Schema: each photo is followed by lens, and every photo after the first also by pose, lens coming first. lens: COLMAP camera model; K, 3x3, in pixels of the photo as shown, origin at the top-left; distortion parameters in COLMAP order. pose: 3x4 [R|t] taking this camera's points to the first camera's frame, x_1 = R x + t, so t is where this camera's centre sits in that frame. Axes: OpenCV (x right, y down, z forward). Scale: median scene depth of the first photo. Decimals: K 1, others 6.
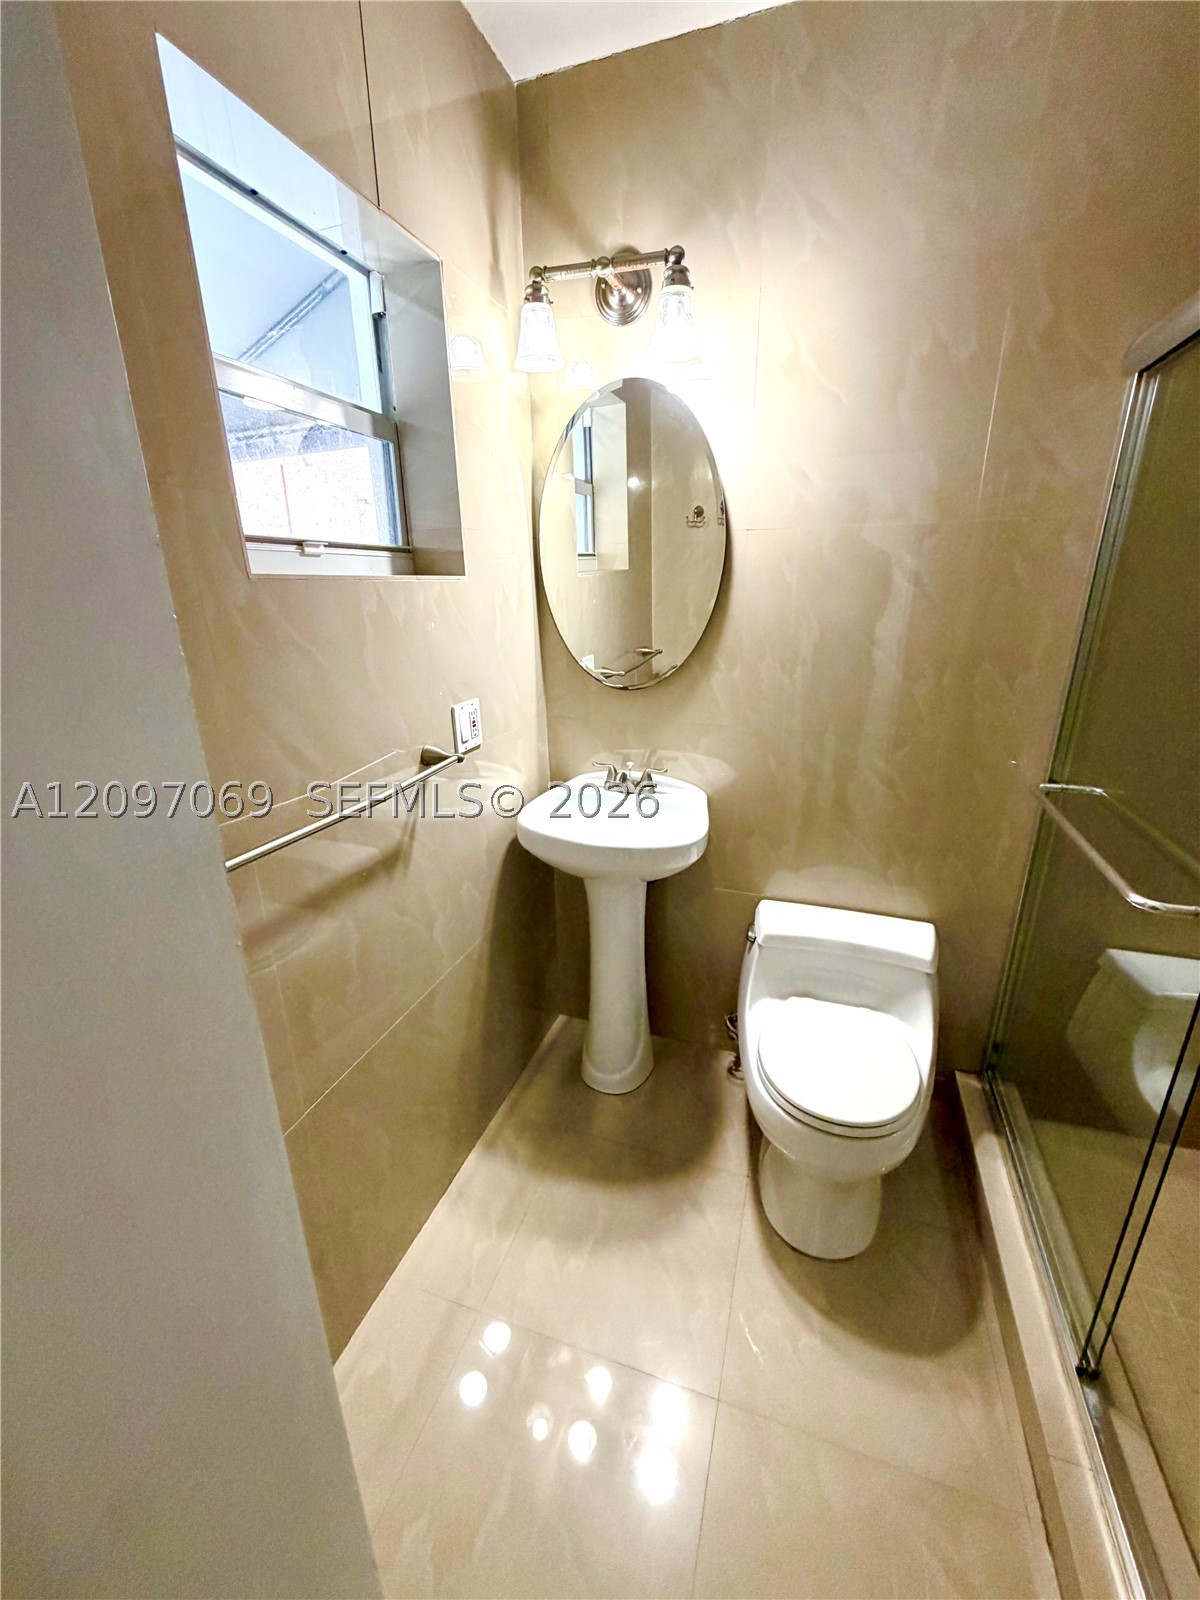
lens RADIAL K [[638.5, 0, 602.6], [0, 638.5, 794.7], [0, 0, 1]] dist [-0.001115, -0.000132]
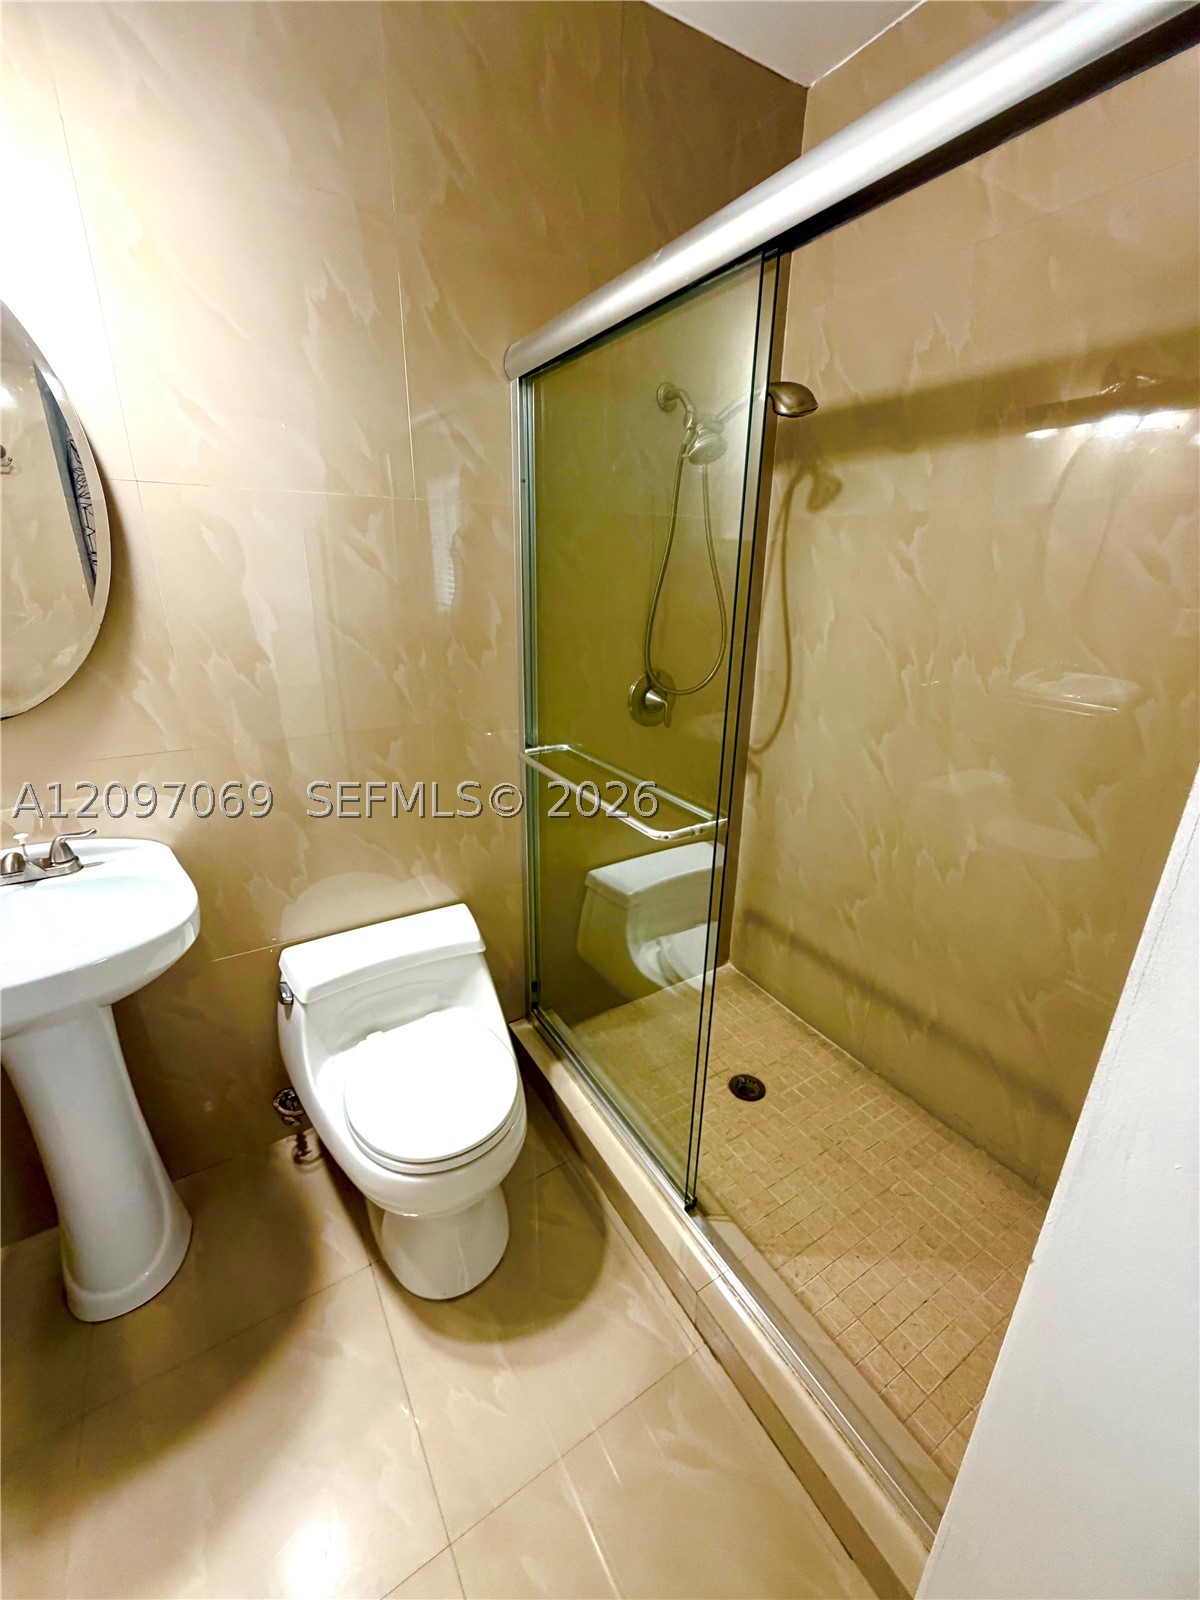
lens RADIAL K [[638.5, 0, 602.6], [0, 638.5, 794.7], [0, 0, 1]] dist [-0.001115, -0.000132]
pose [[0.635737, -0.238401, 0.734168, -0.051056], [0.219910, 0.967635, 0.123787, -0.045003], [-0.739918, 0.082755, 0.667588, 0.155028]]
